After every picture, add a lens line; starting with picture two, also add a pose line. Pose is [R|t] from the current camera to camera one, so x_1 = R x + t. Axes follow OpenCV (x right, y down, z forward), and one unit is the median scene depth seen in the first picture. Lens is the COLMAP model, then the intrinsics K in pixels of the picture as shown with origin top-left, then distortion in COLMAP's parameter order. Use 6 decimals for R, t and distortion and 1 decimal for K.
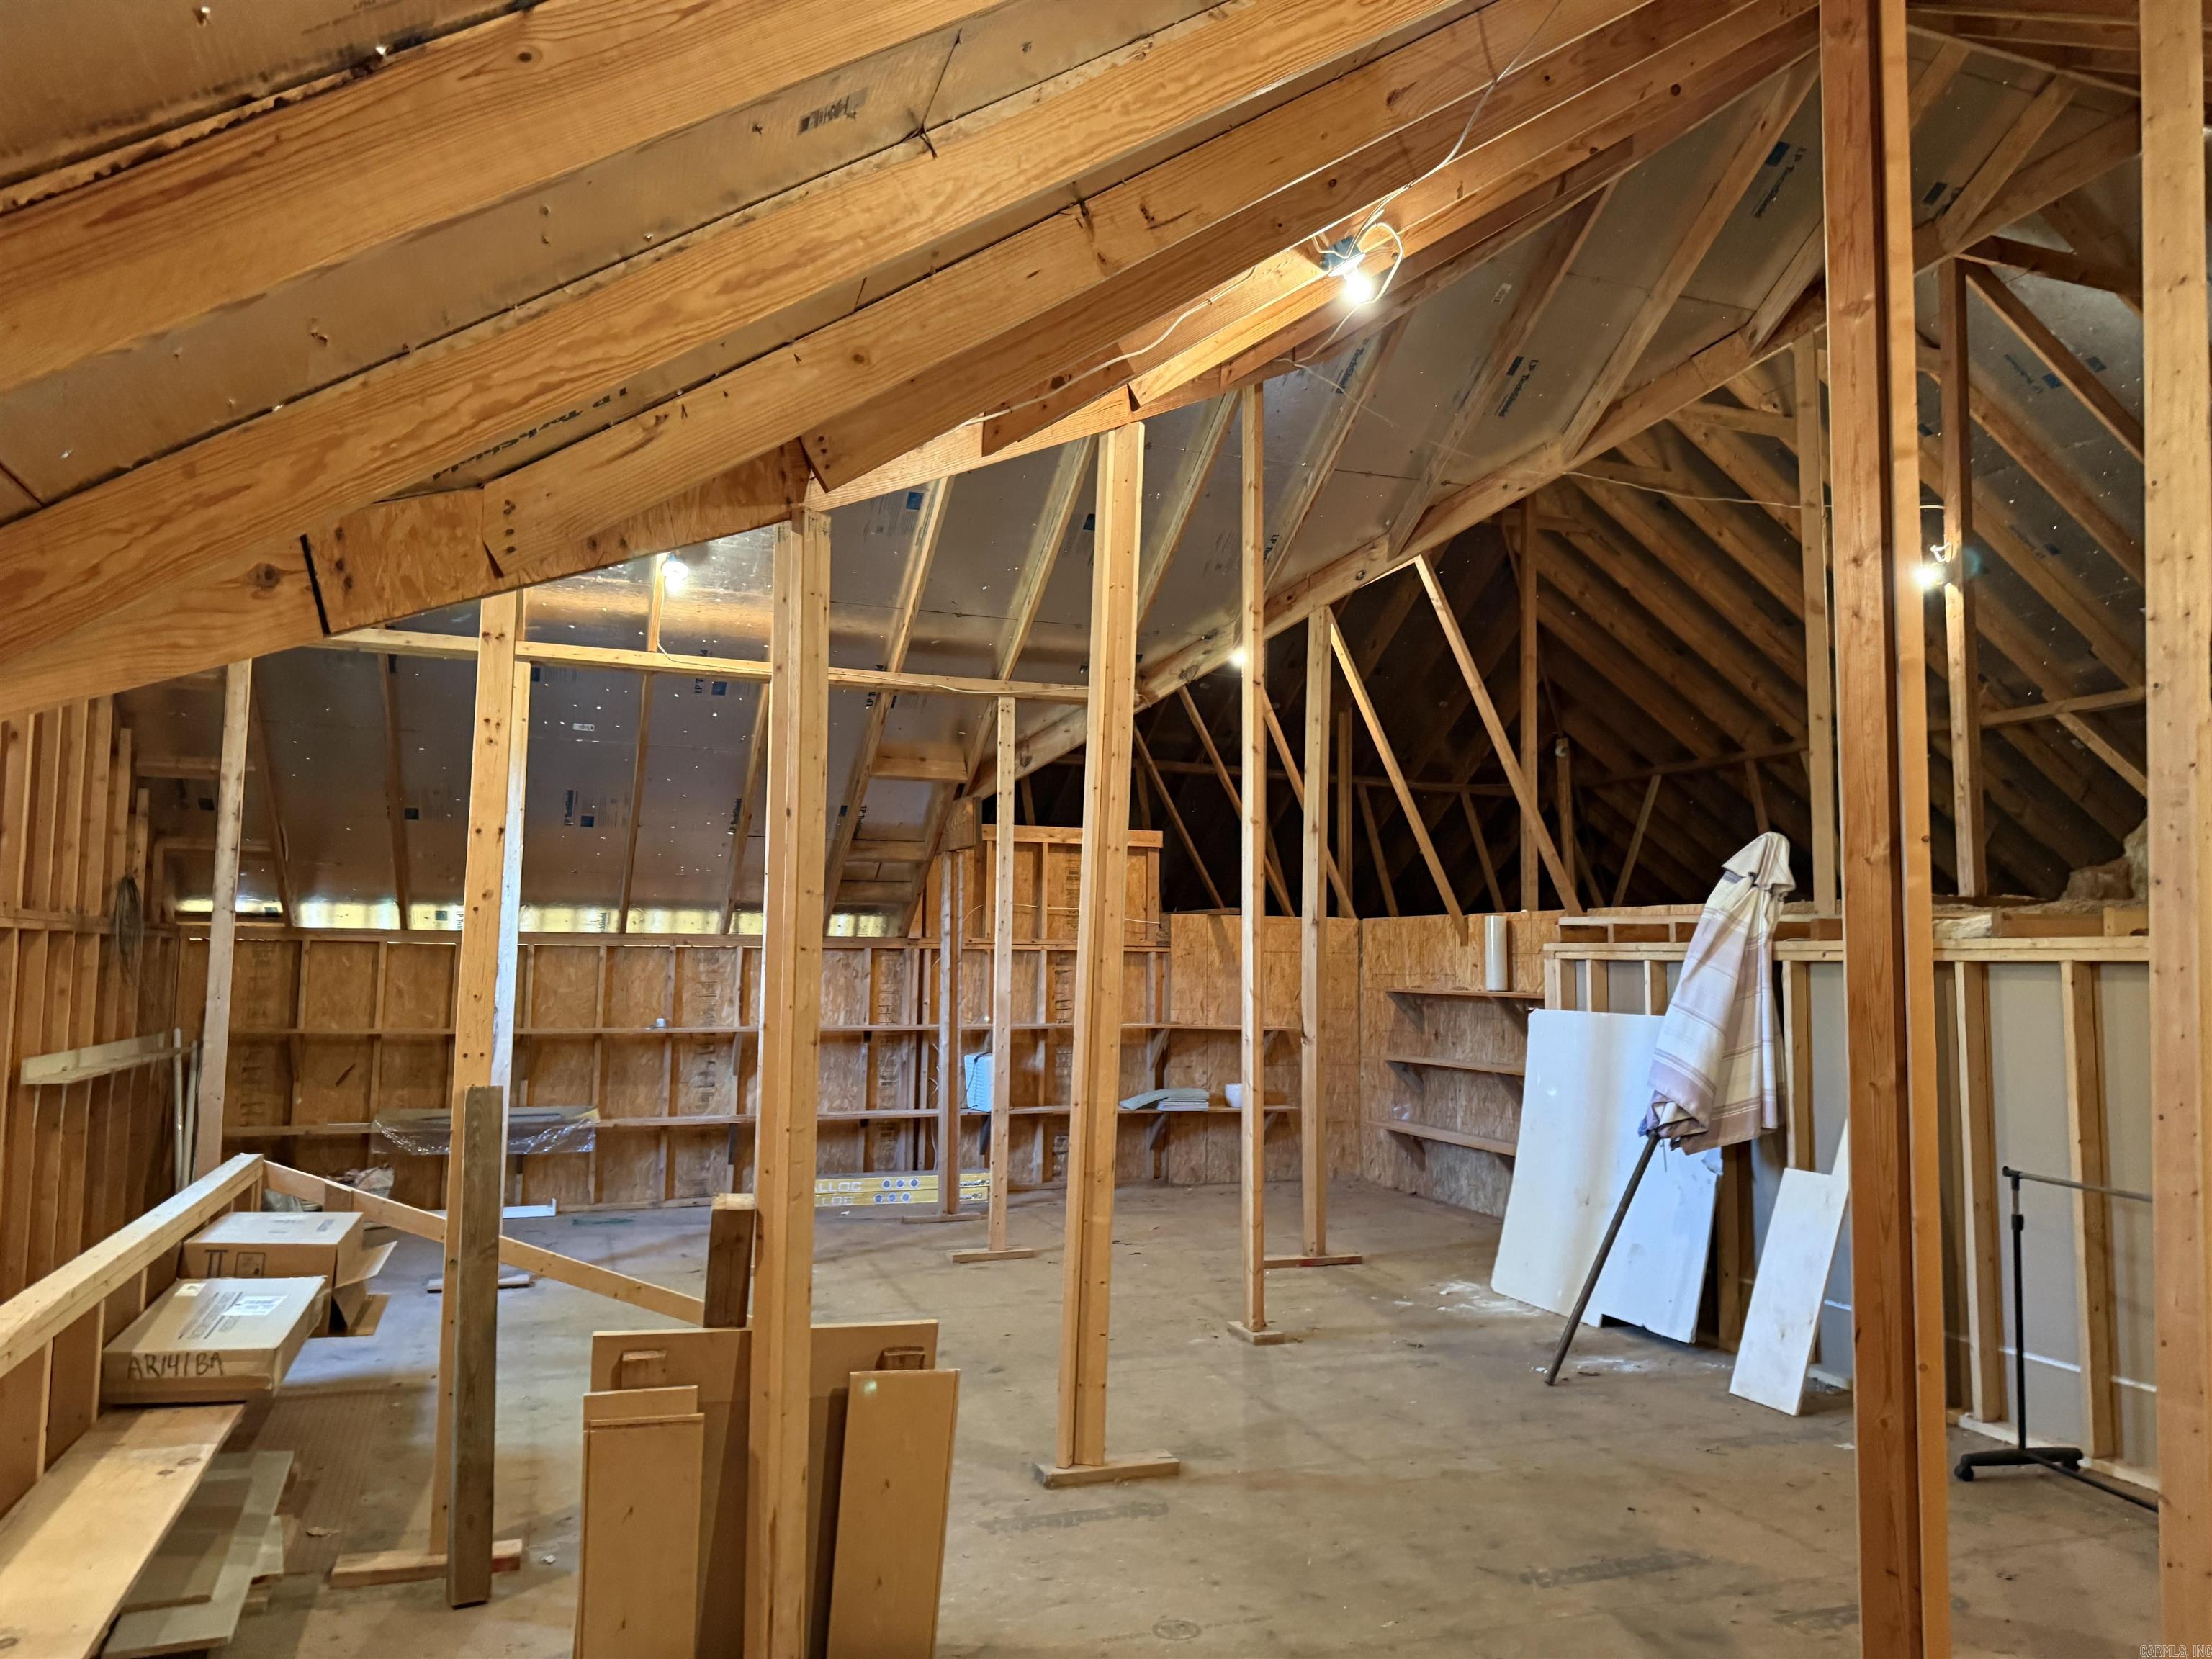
lens RADIAL K [[1563.2, 0, 1119.0], [0, 1563.2, 833.4], [0, 0, 1]] dist [0.003679, 0.000506]
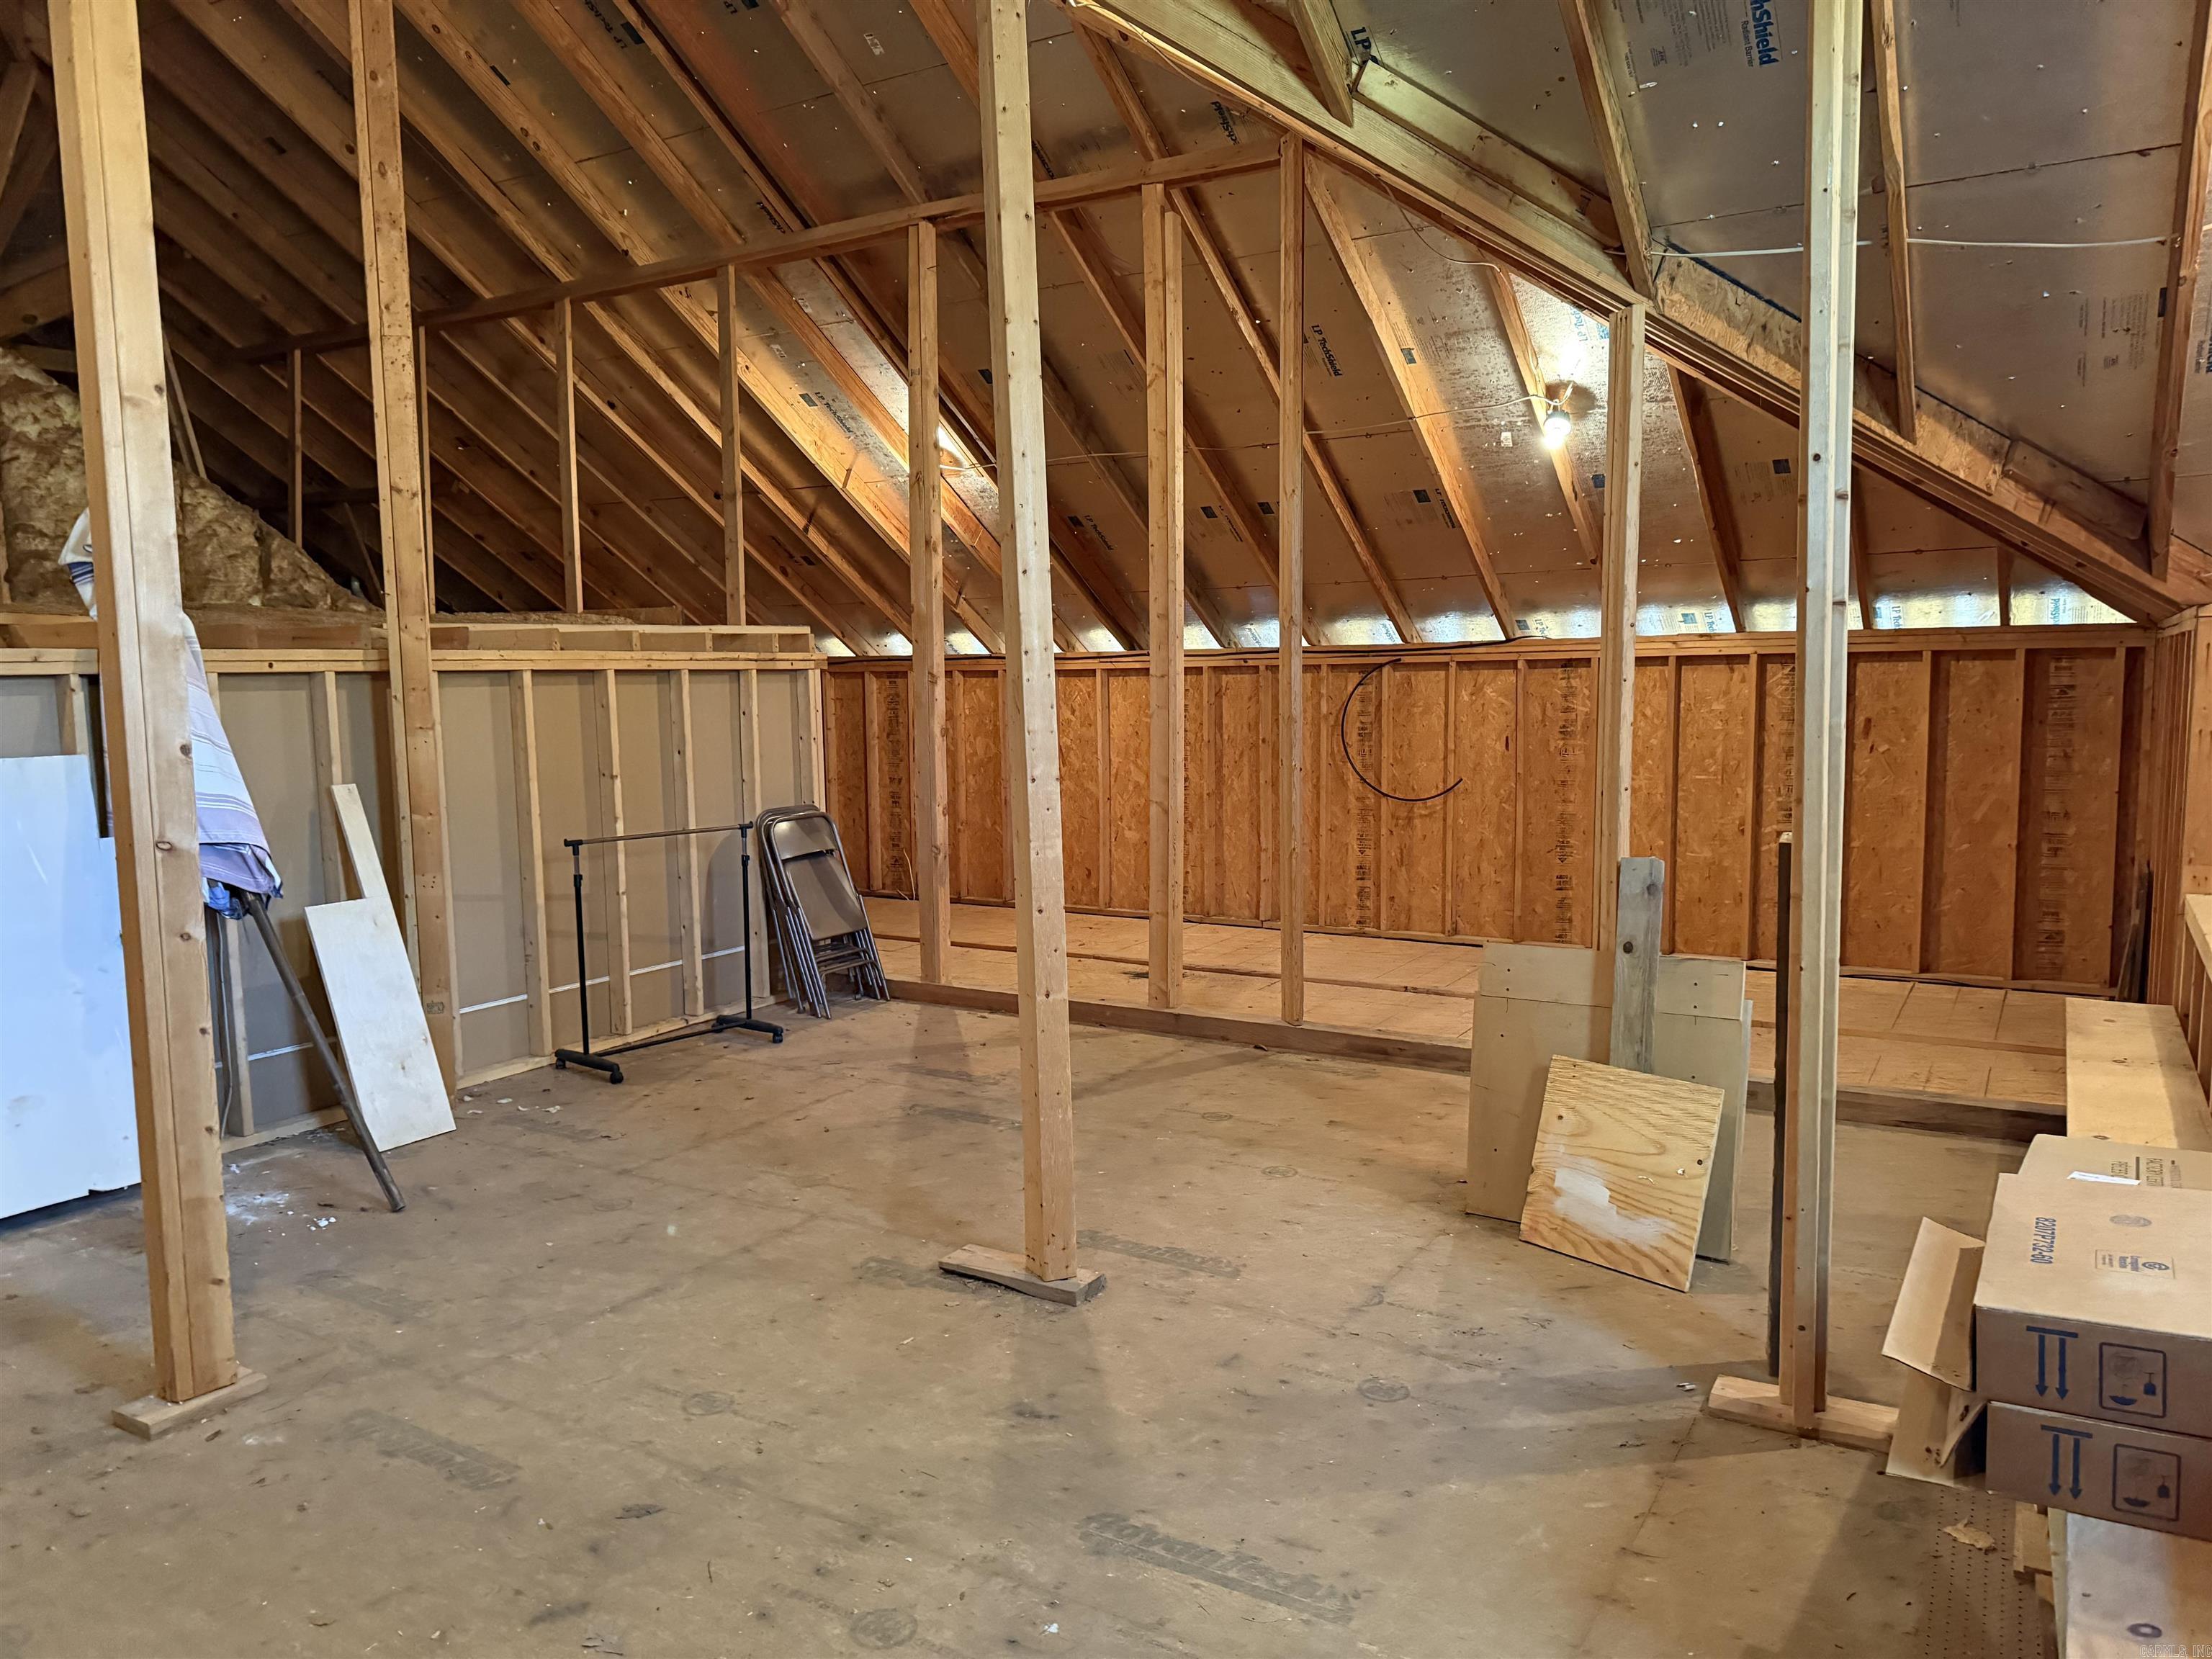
lens RADIAL K [[1563.2, 0, 1121.8], [0, 1563.2, 830.8], [0, 0, 1]] dist [0.003679, 0.000506]
pose [[-0.640326, -0.082462, 0.763664, -0.670698], [-0.060163, 0.996550, 0.057164, 0.113945], [-0.765743, -0.009340, -0.643079, 1.505556]]
